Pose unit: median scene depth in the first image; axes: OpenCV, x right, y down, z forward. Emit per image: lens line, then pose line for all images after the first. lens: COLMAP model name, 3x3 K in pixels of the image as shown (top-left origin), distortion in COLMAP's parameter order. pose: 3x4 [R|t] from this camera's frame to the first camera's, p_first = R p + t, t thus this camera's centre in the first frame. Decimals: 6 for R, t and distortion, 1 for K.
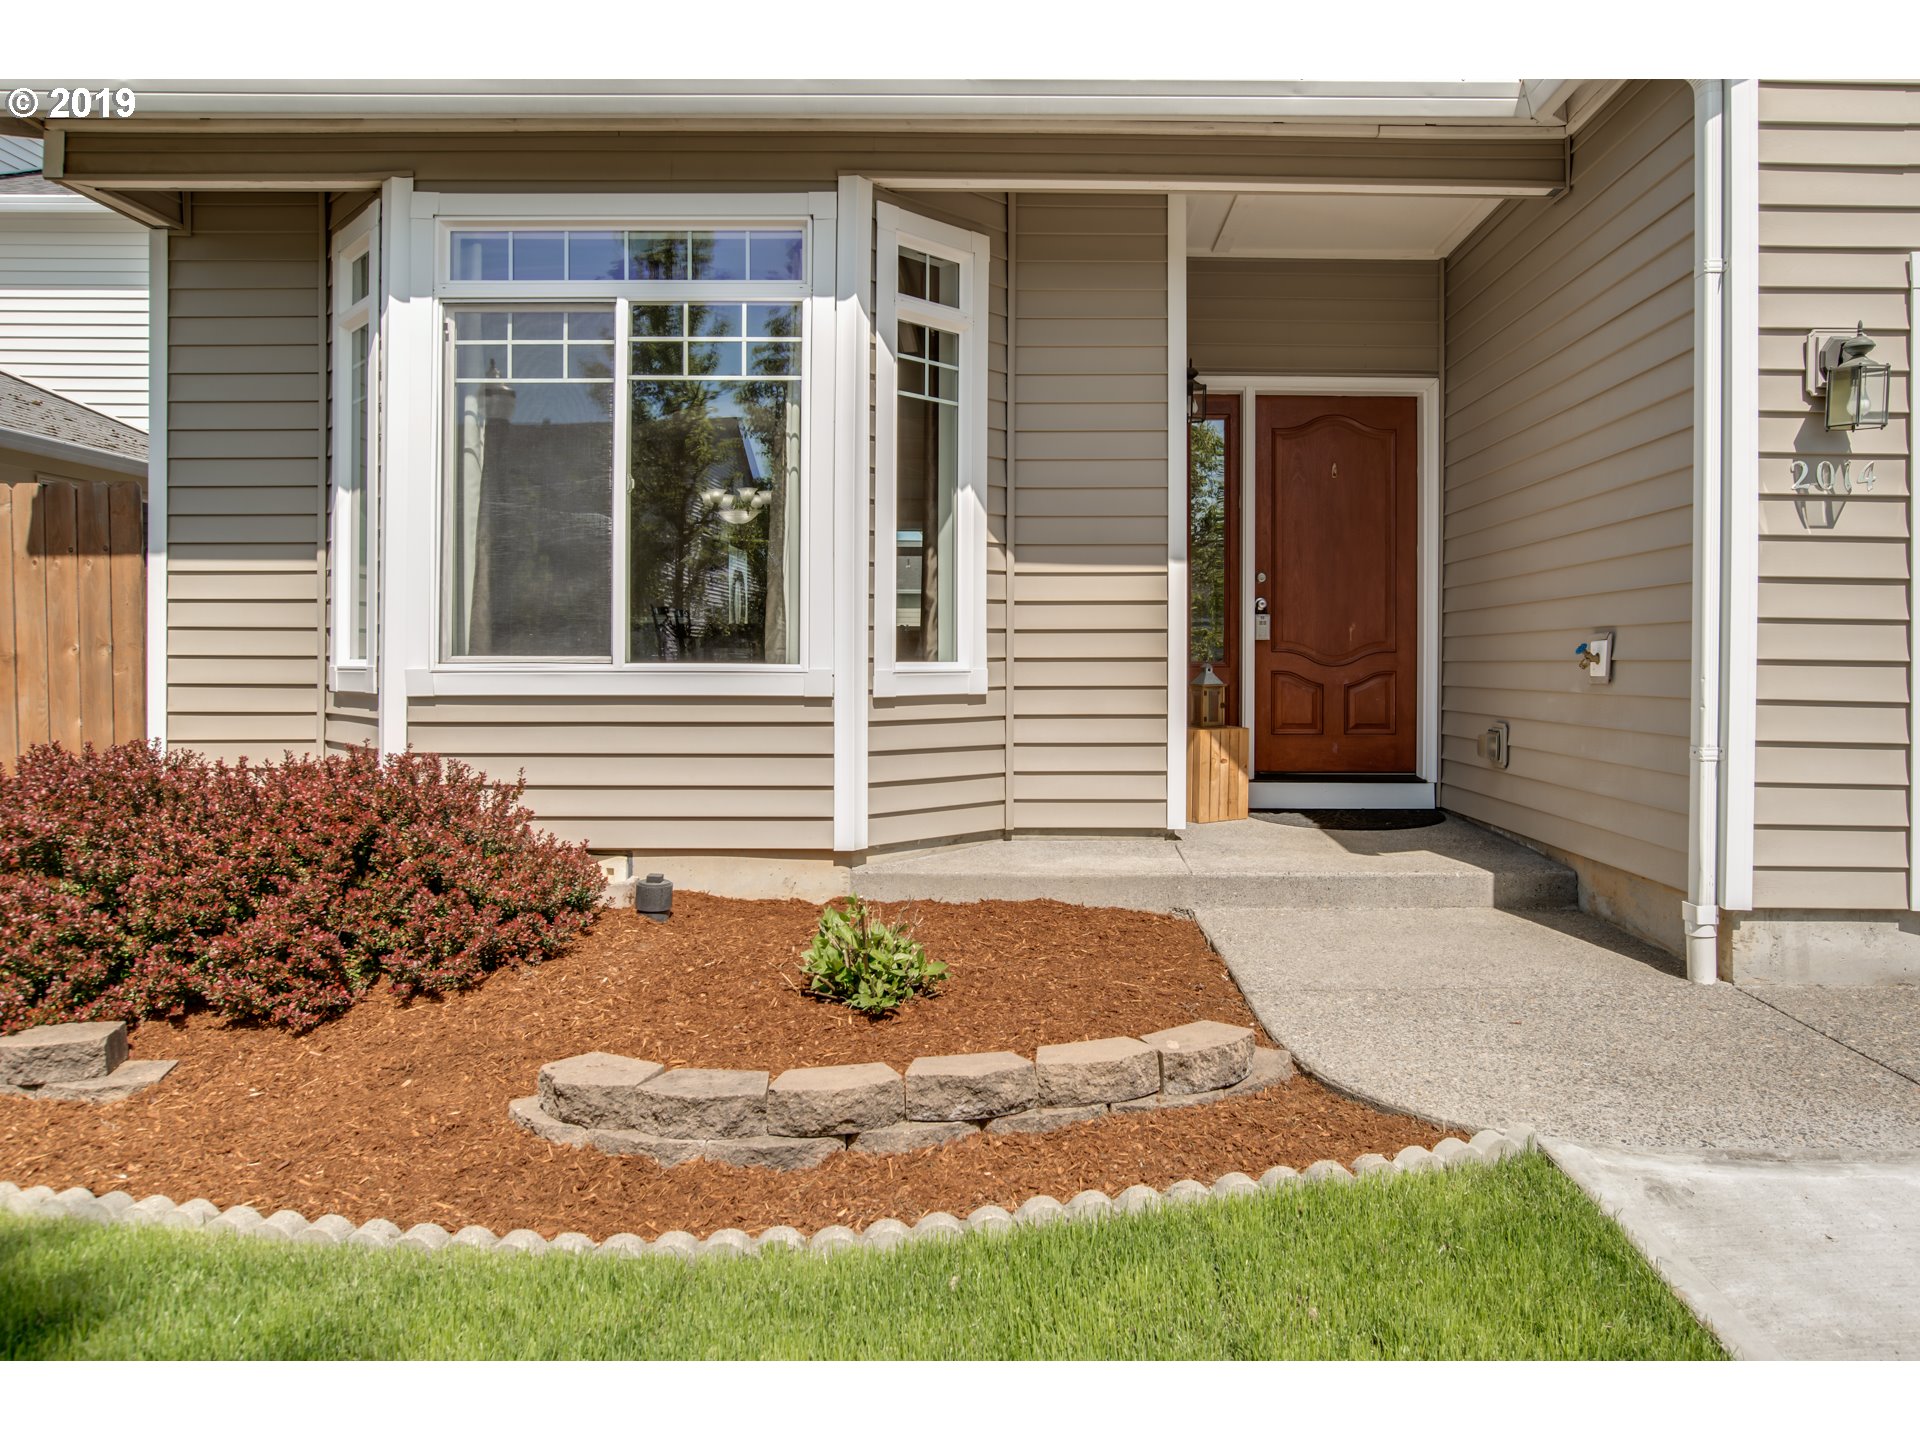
lens RADIAL K [[1255.9, 0, 1041.2], [0, 1255.9, 668.8], [0, 0, 1]] dist [-0.047143, 0.035676]
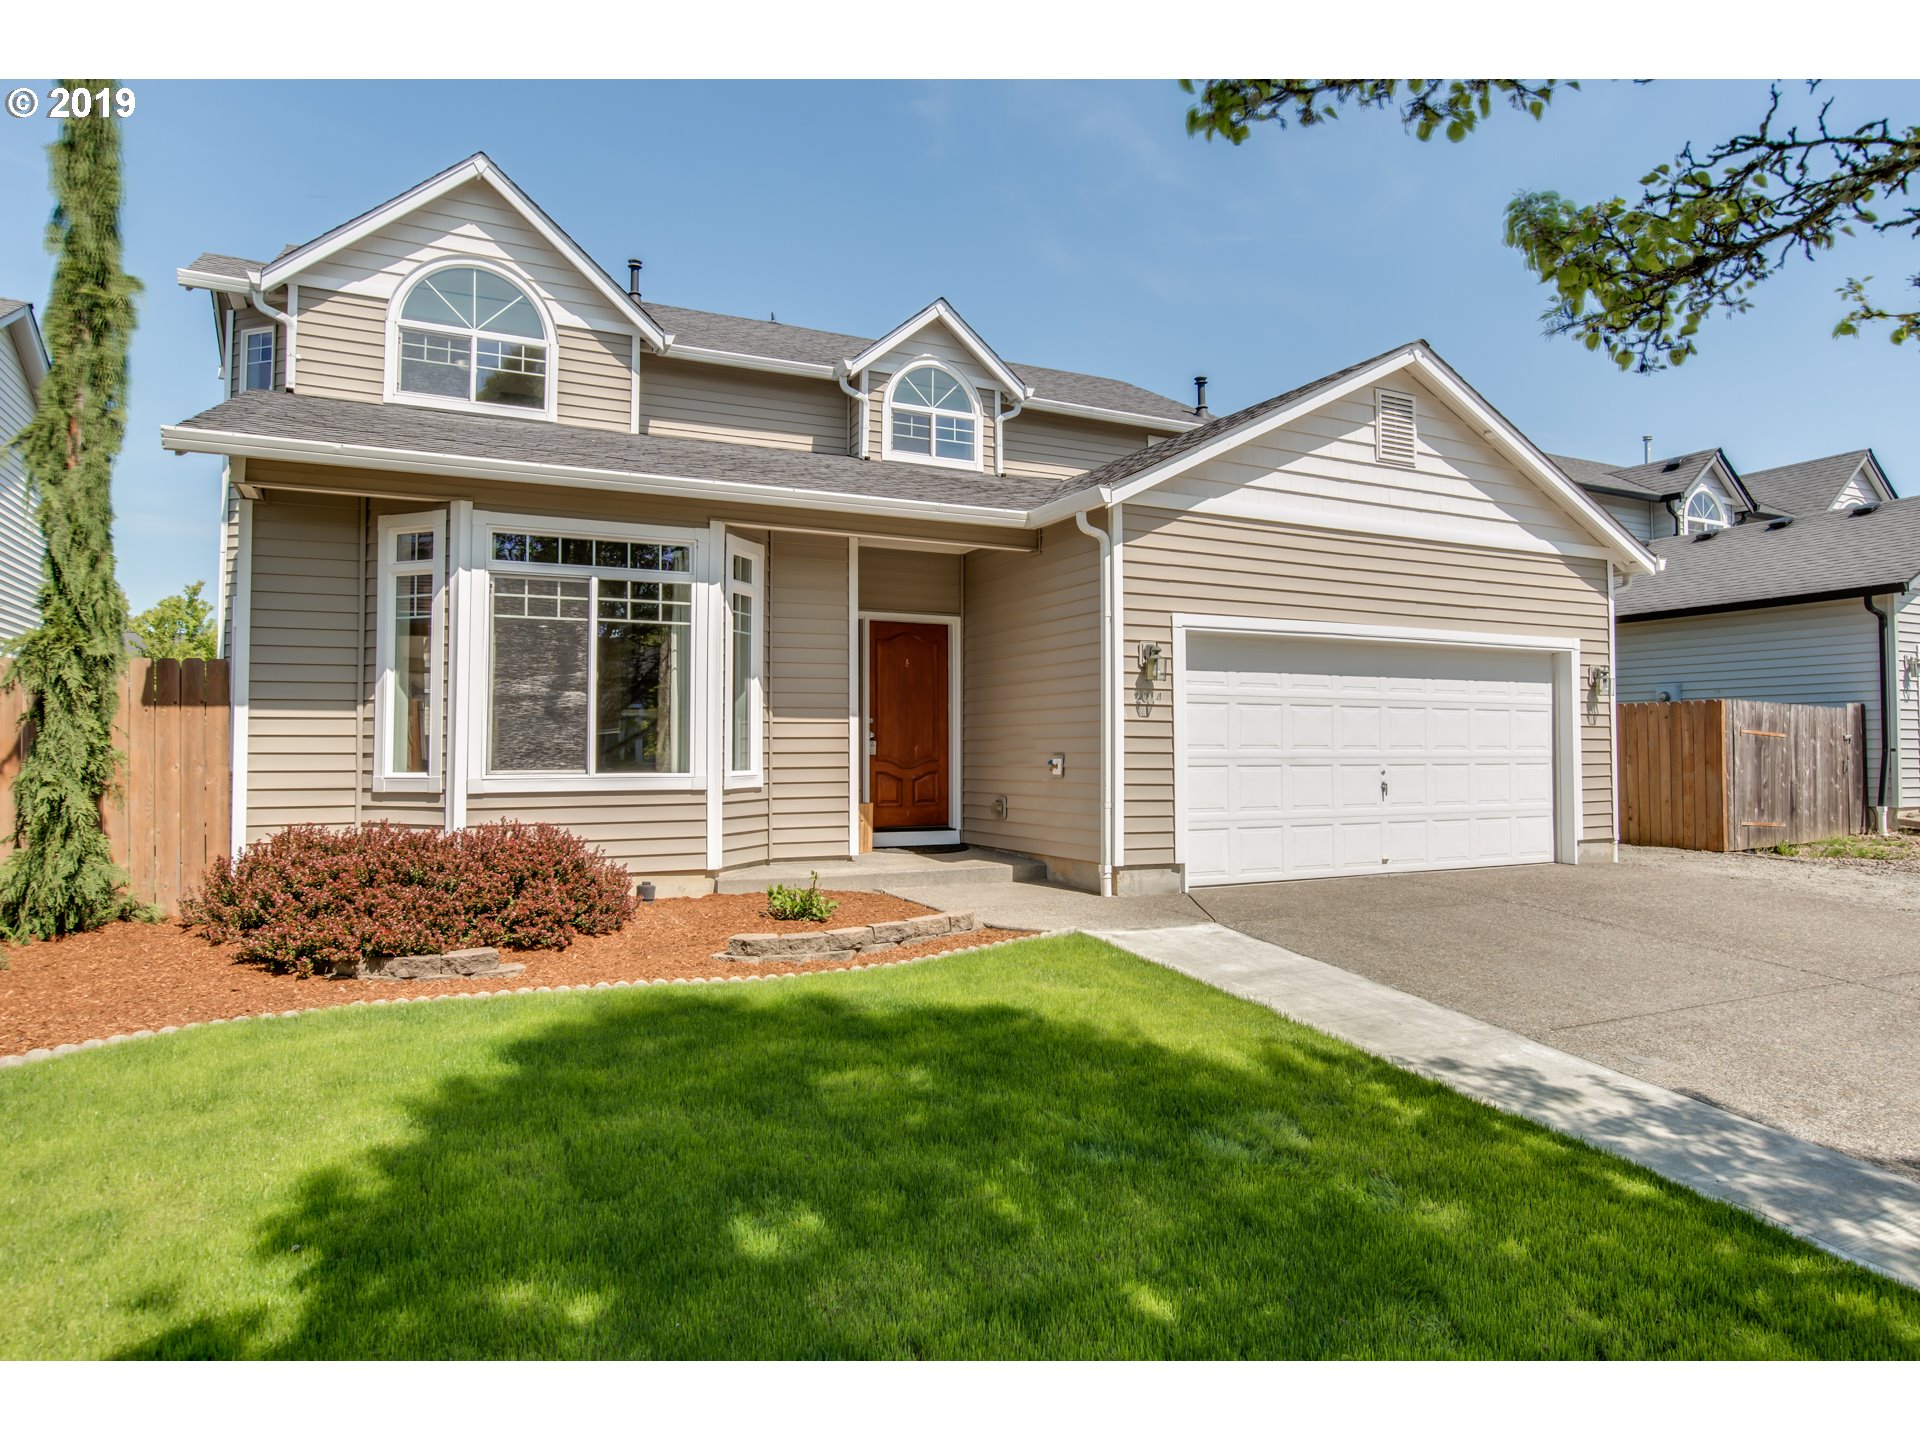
lens RADIAL K [[1176.6, 0, 973.2], [0, 1176.6, 710.6], [0, 0, 1]] dist [-0.024131, 0.003598]
pose [[0.897402, 0.010834, 0.441081, -0.590182], [0.007118, 0.999213, -0.039025, -0.025499], [-0.441157, 0.038160, 0.896618, -0.795603]]
